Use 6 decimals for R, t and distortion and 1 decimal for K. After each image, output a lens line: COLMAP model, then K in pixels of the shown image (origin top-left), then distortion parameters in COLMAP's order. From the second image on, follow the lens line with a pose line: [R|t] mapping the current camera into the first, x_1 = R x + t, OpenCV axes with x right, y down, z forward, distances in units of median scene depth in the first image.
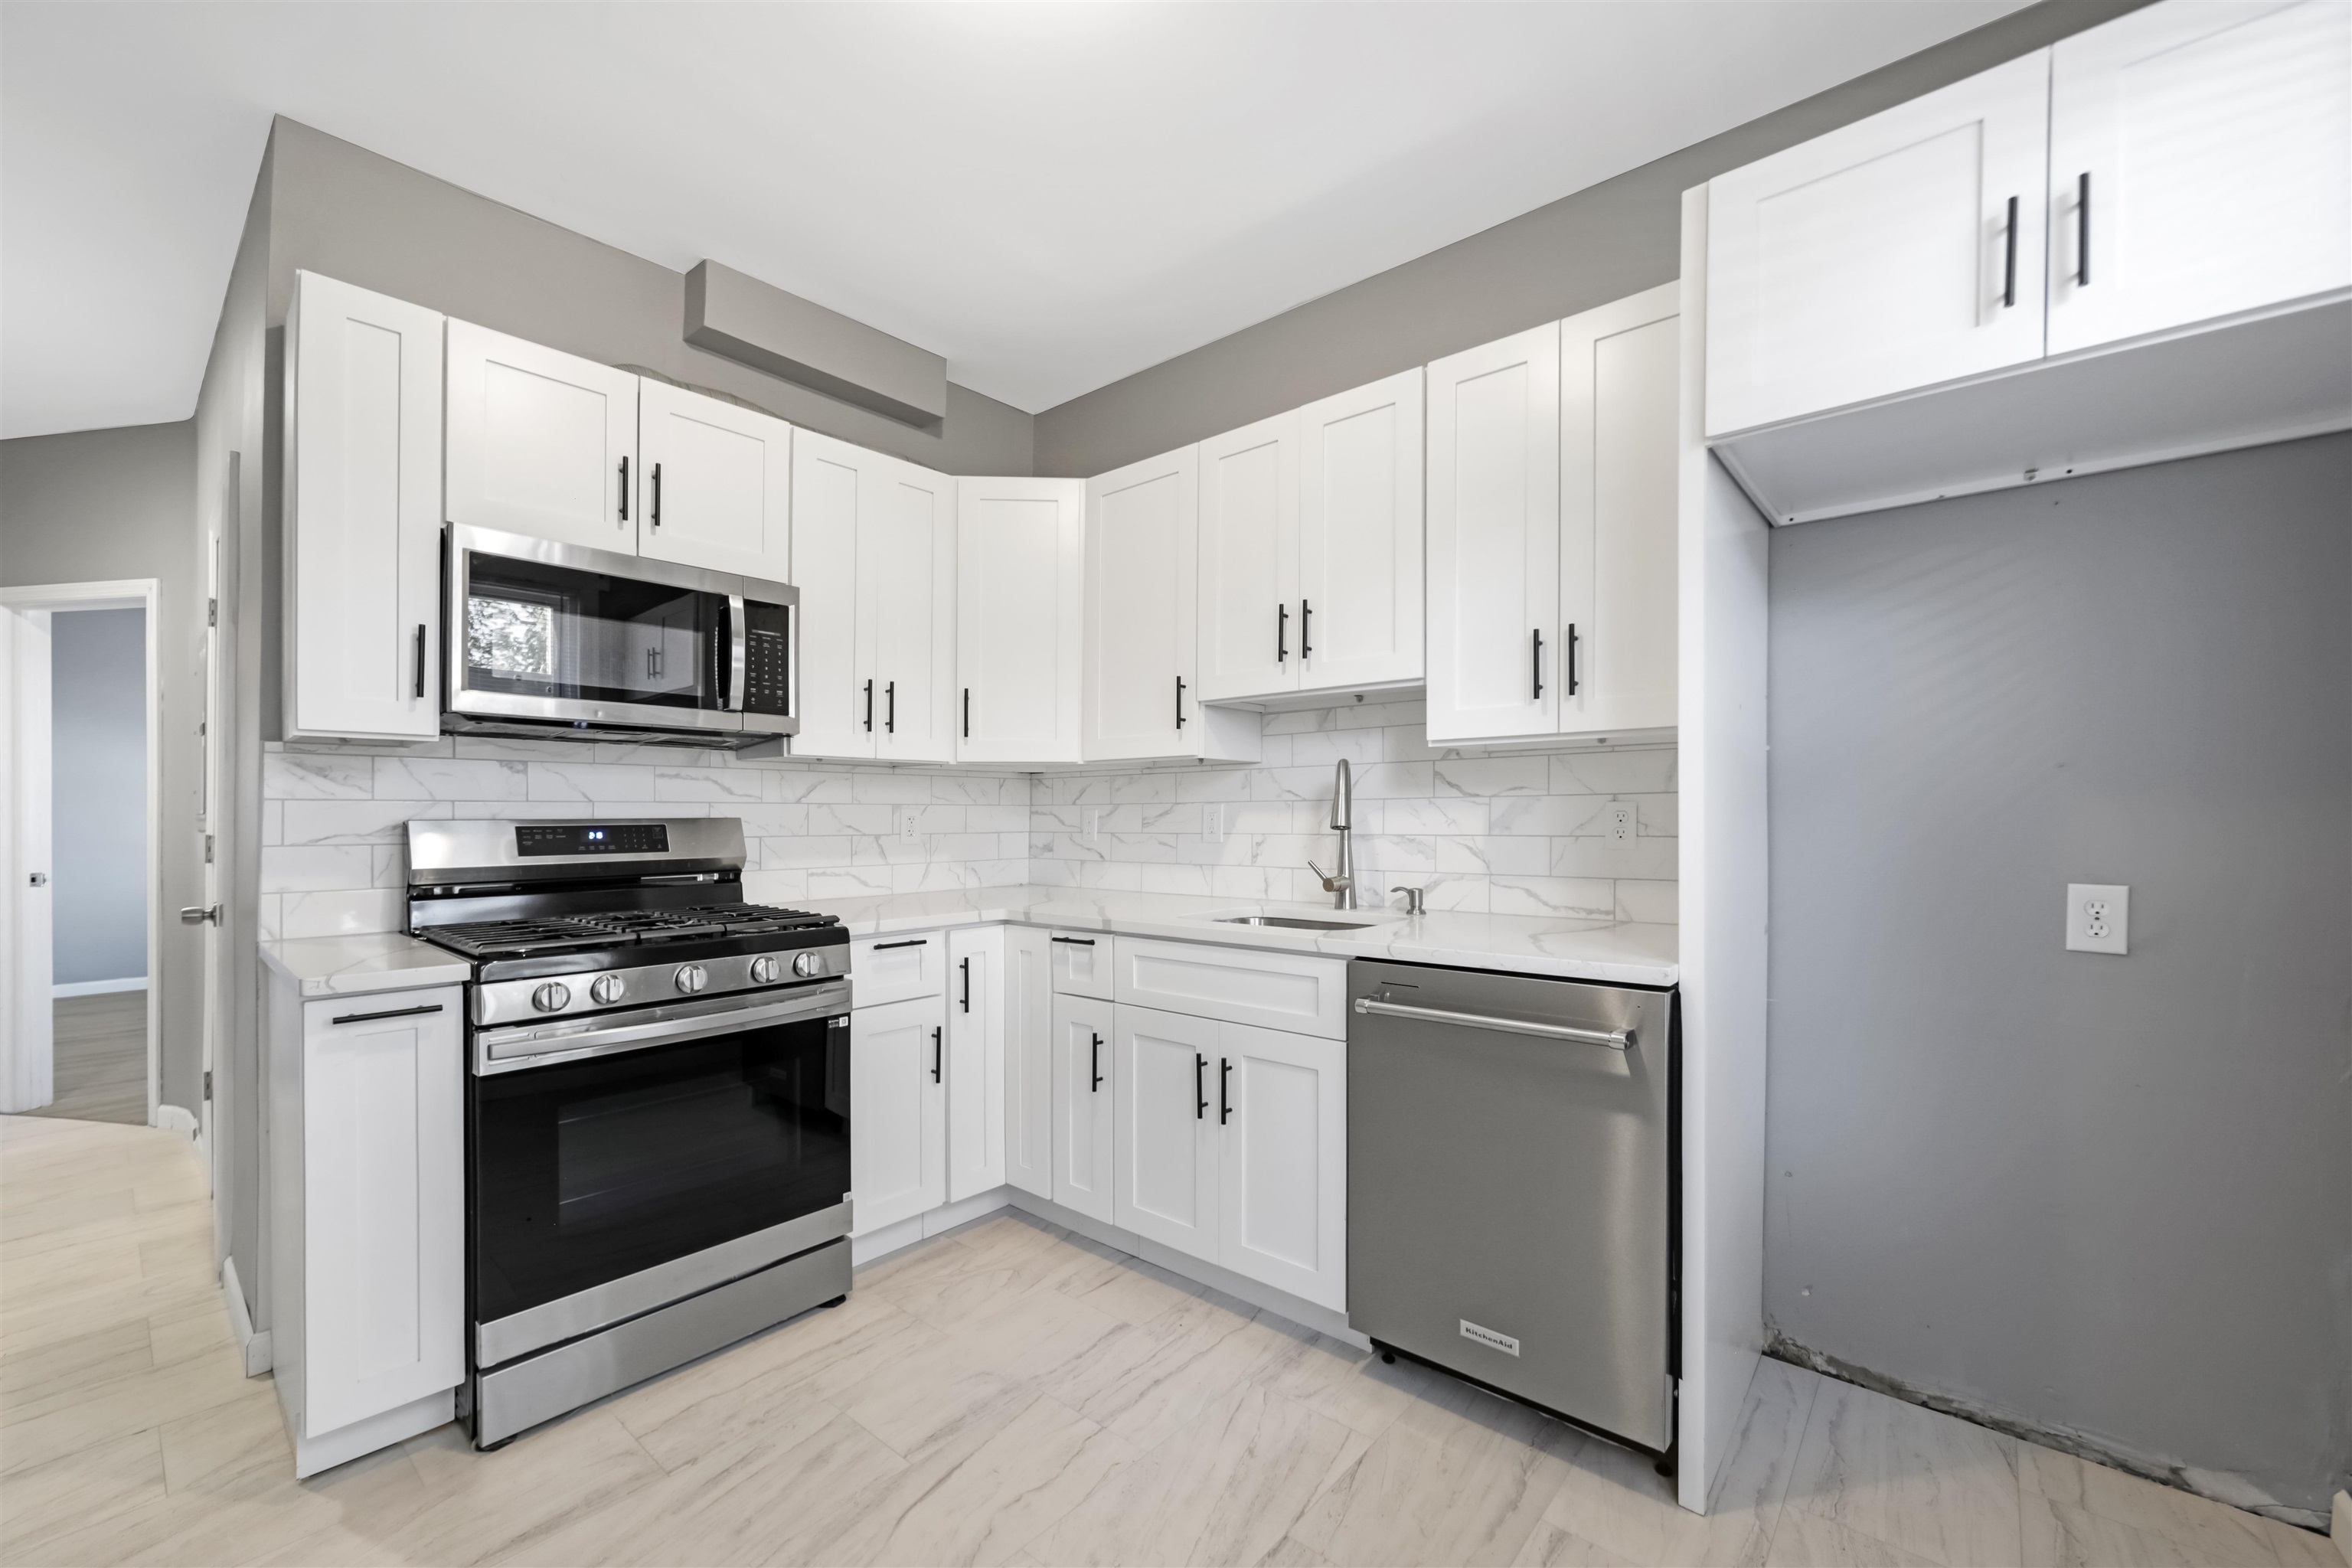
lens RADIAL K [[946.2, 0, 1160.6], [0, 946.2, 804.0], [0, 0, 1]] dist [-0.007039, 0.000216]
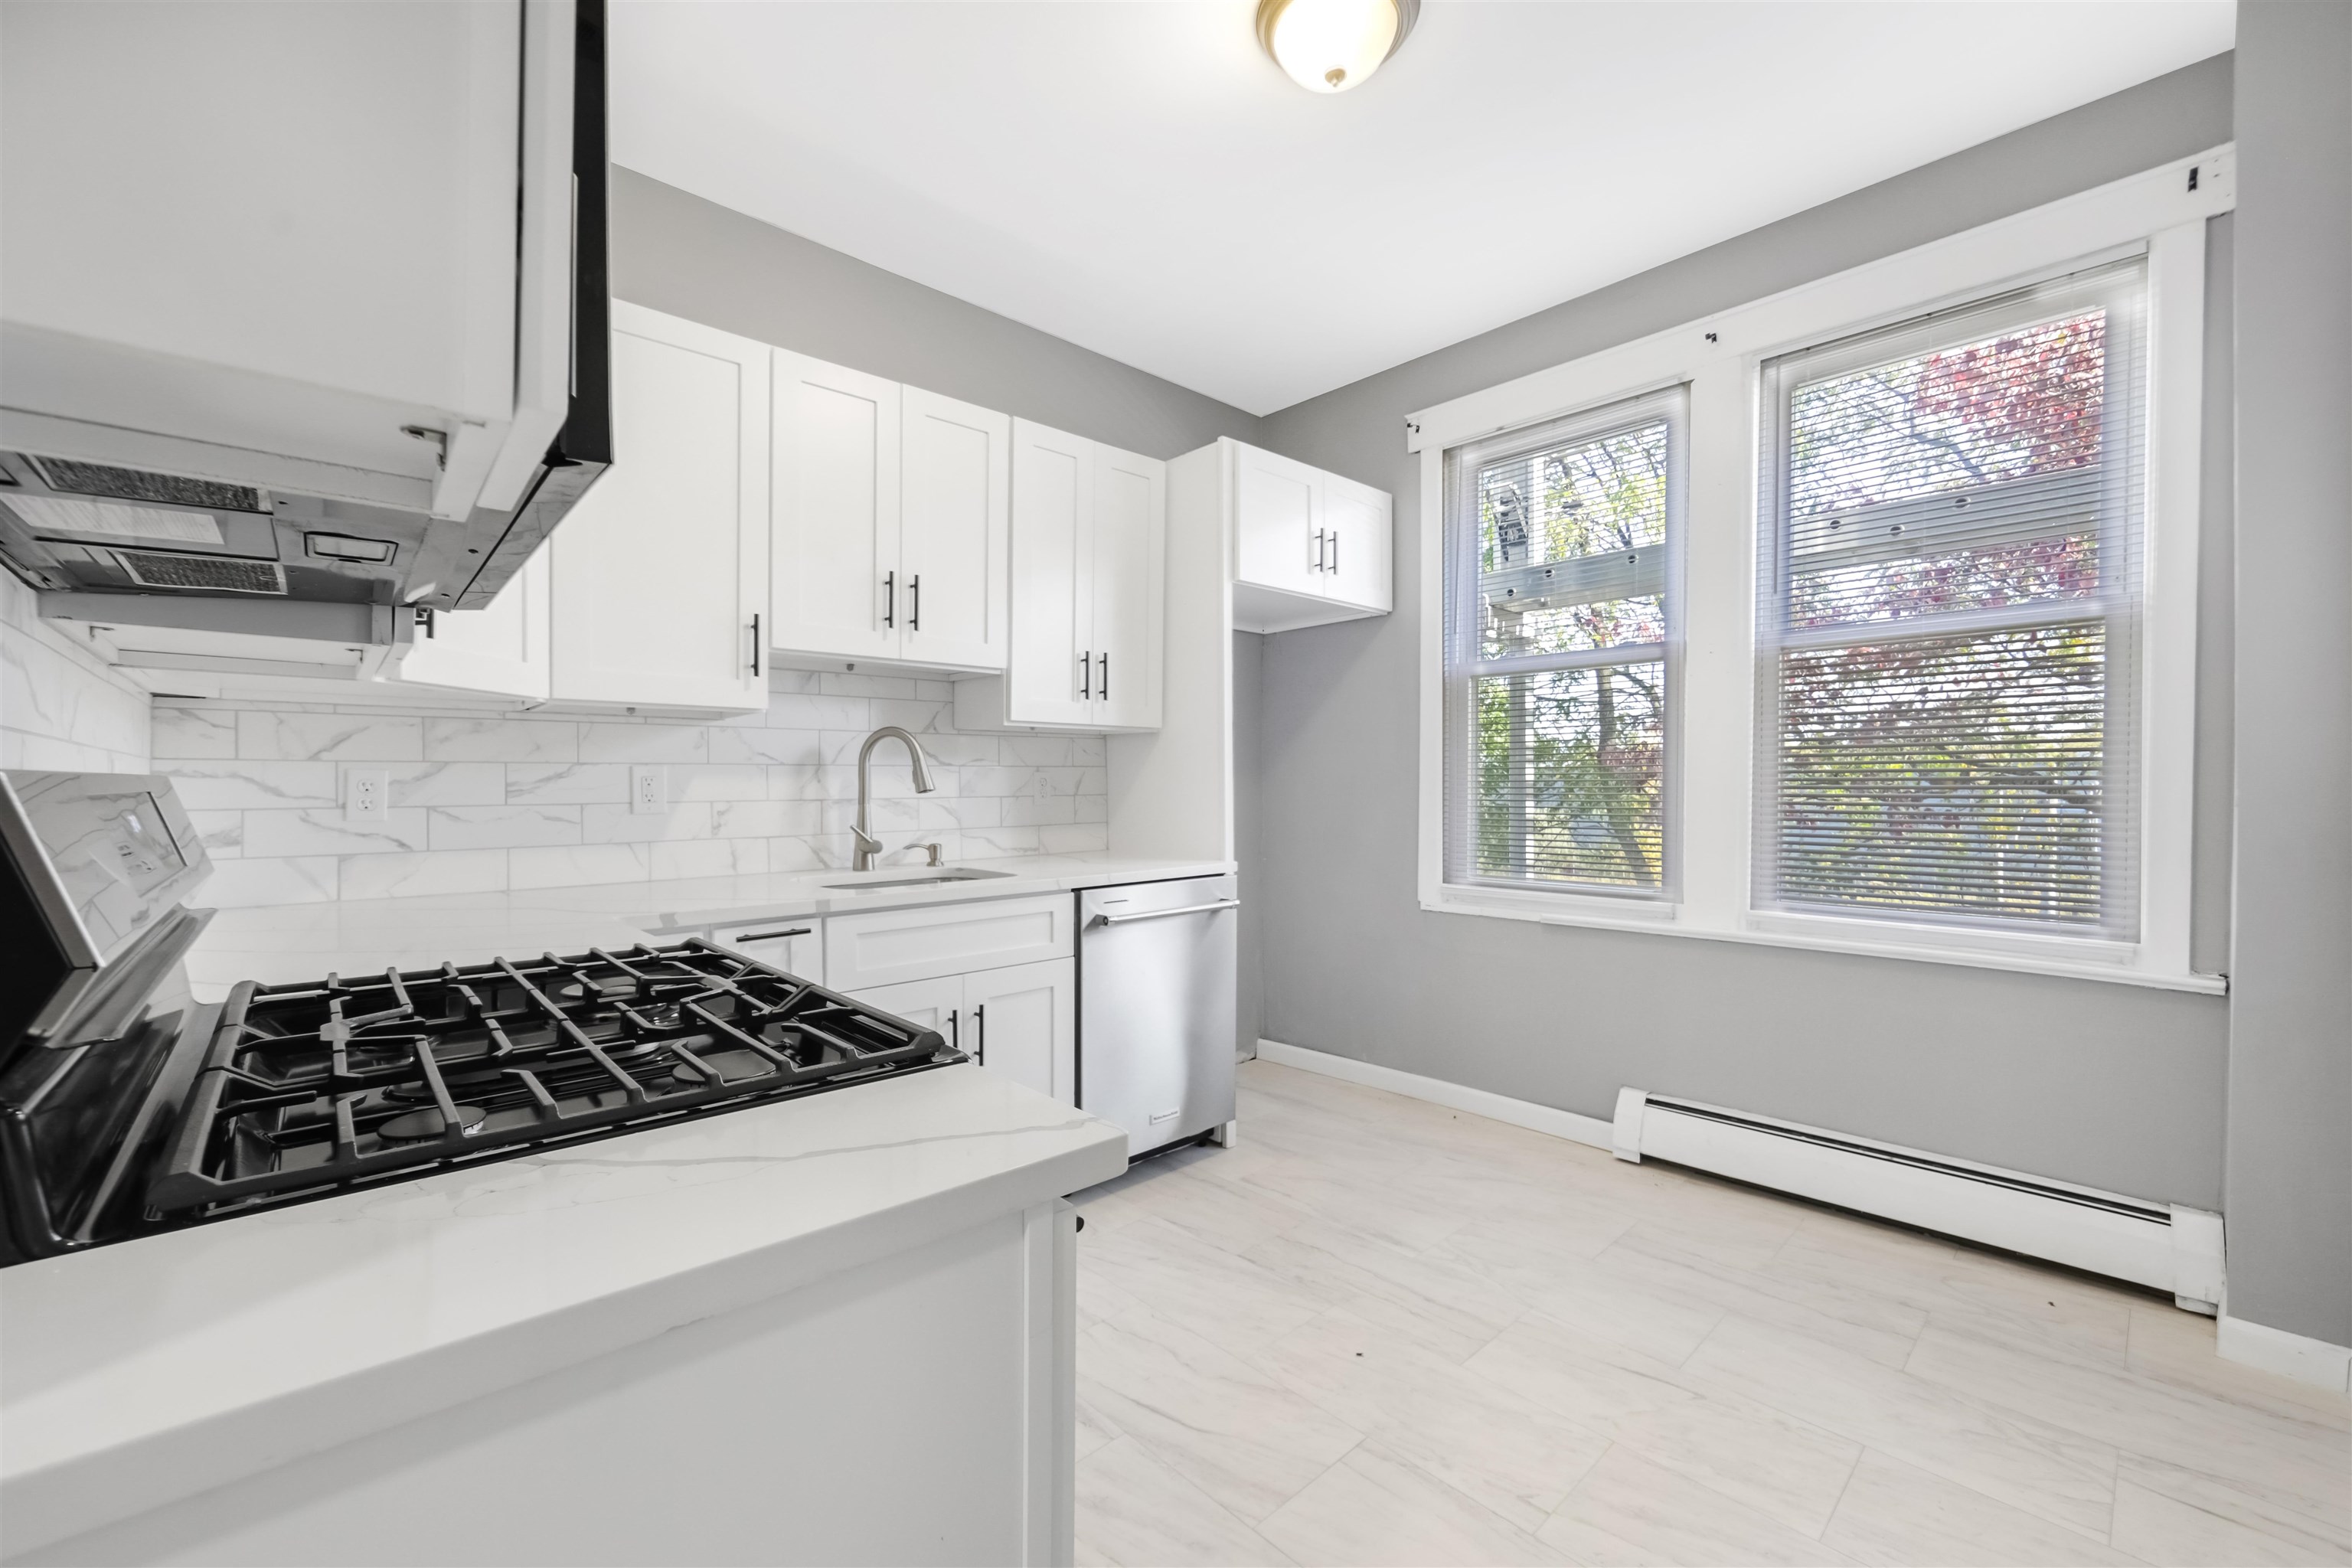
lens RADIAL K [[946.2, 0, 1177.2], [0, 946.2, 803.4], [0, 0, 1]] dist [-0.007039, 0.000216]
pose [[0.103434, -0.019331, 0.994448, -0.856277], [-0.012403, 0.999708, 0.020723, 0.012261], [-0.994559, -0.014478, 0.103164, 0.591362]]
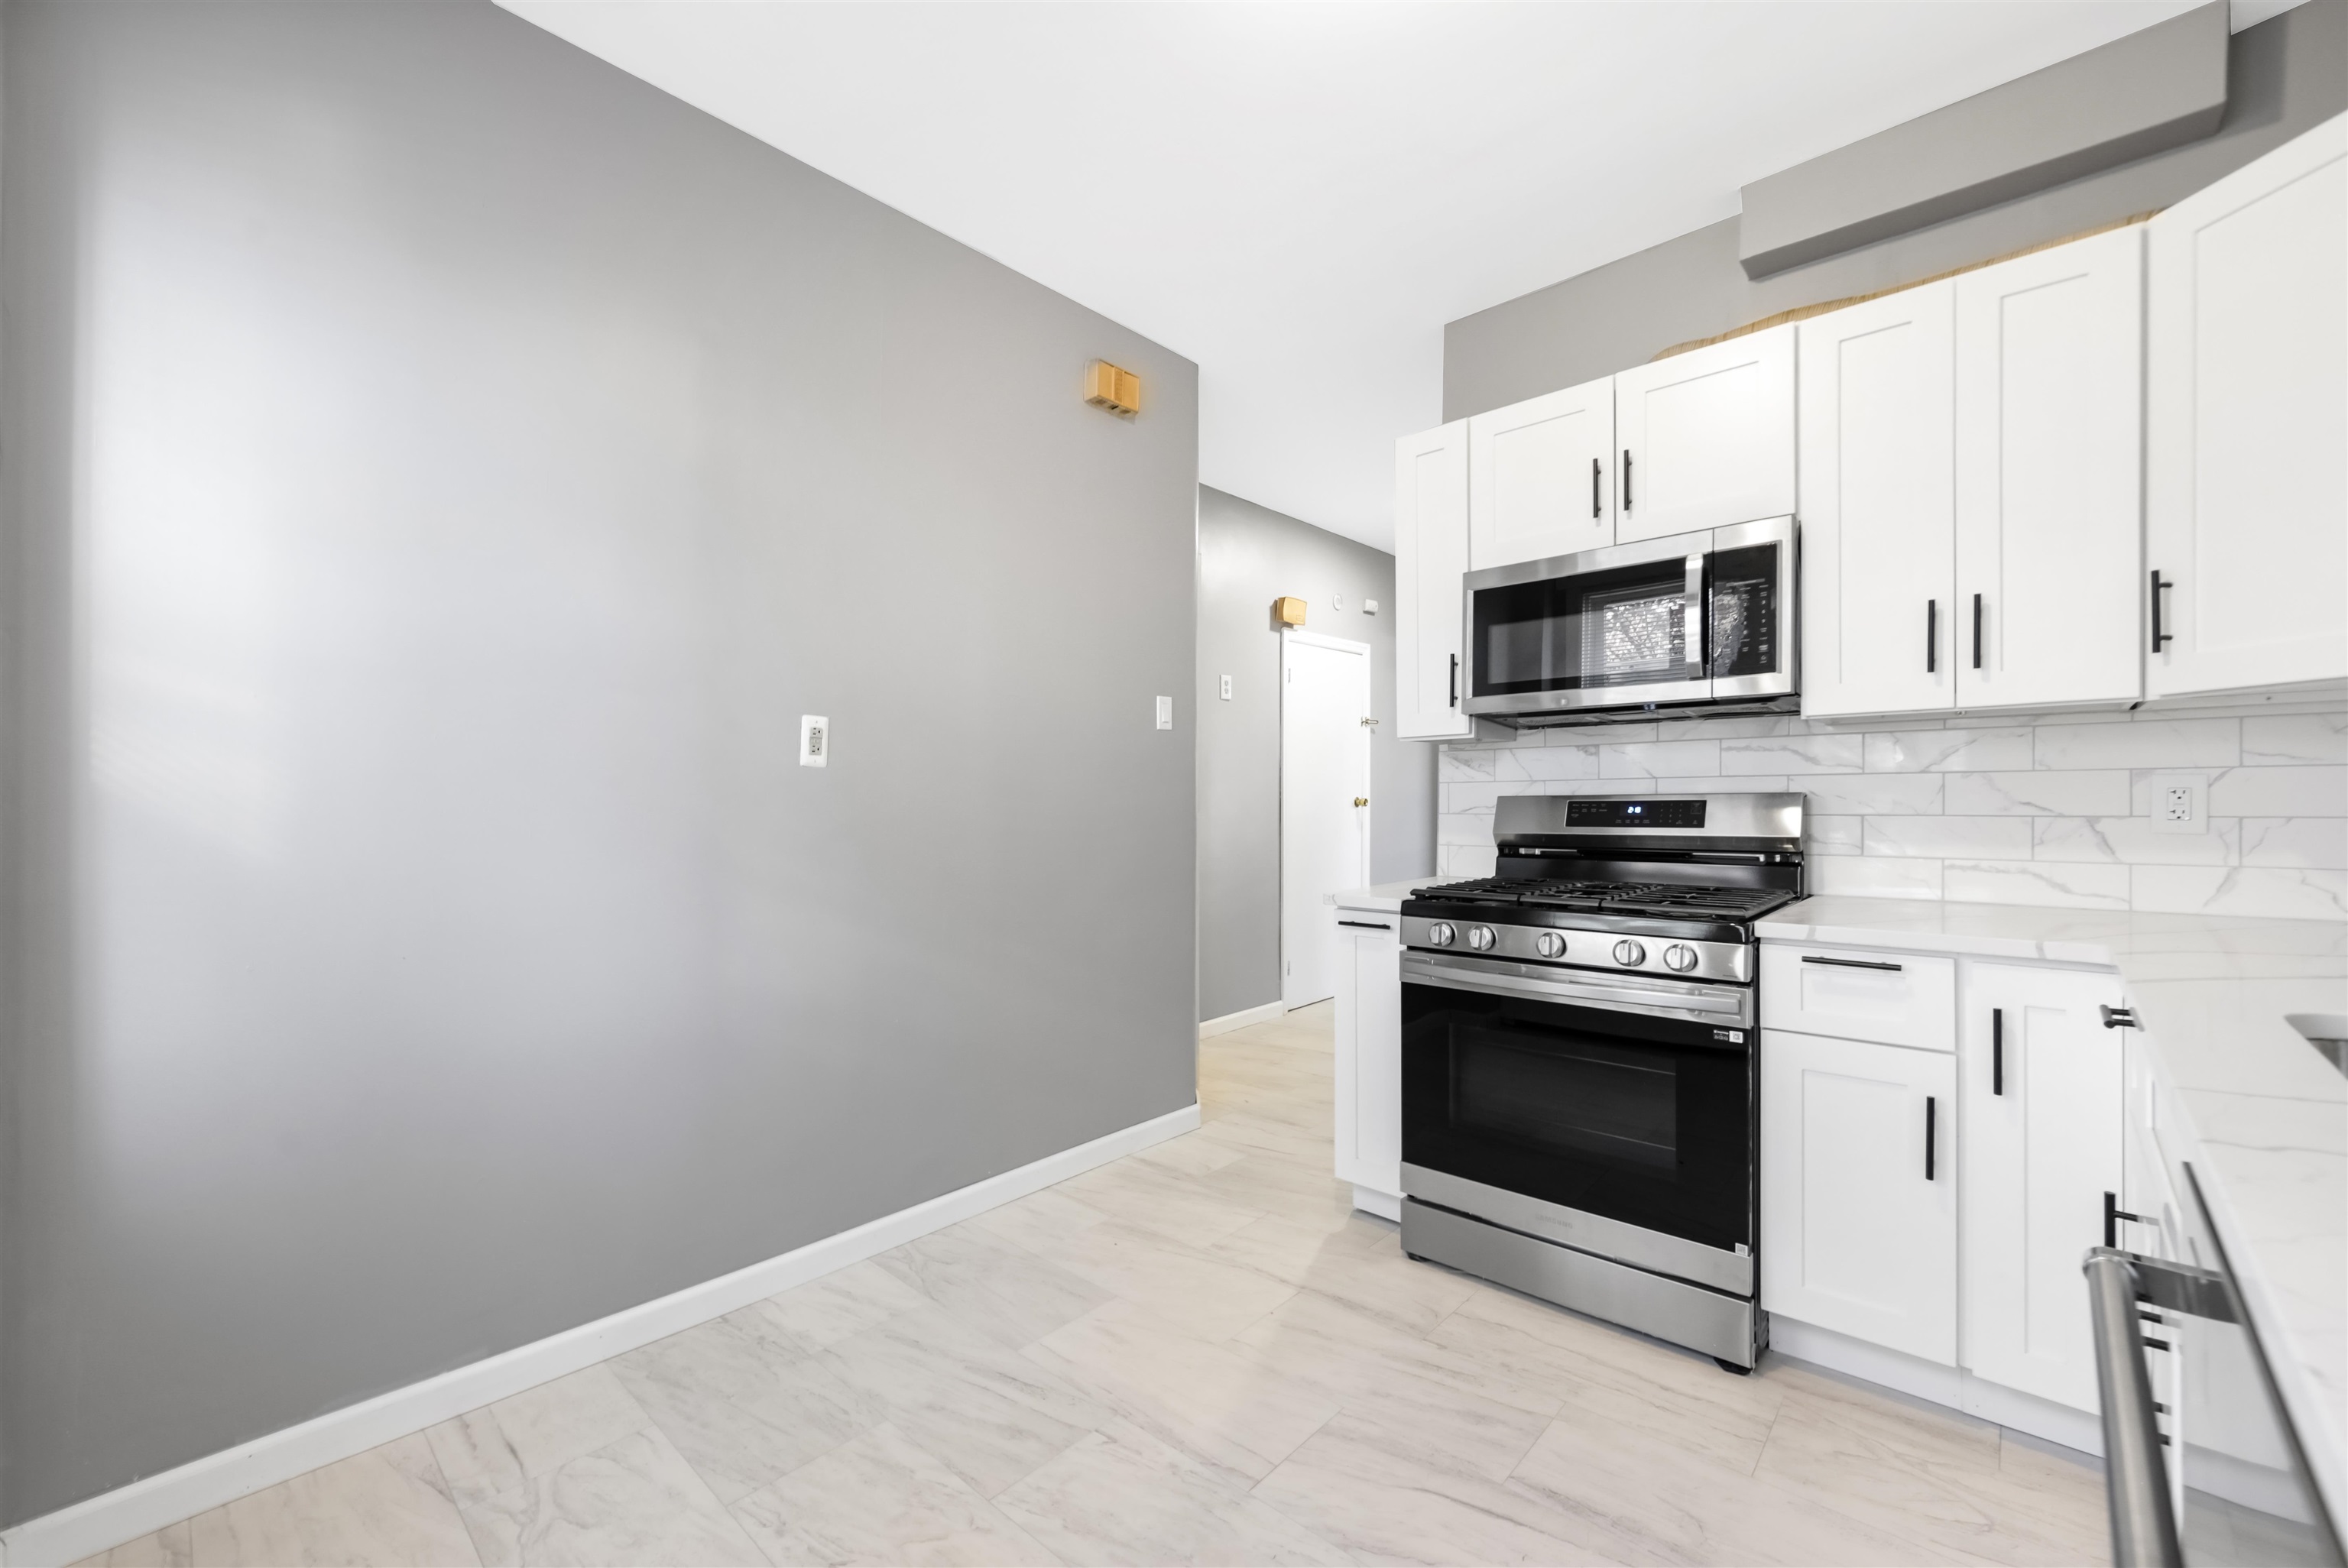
lens RADIAL K [[944.4, 0, 1165.3], [0, 944.4, 776.6], [0, 0, 1]] dist [-0.007039, 0.000216]
pose [[-0.024224, -0.021265, -0.999480, 0.479875], [0.020487, 0.999553, -0.021763, 0.007779], [0.999497, -0.021004, -0.023778, 0.486922]]
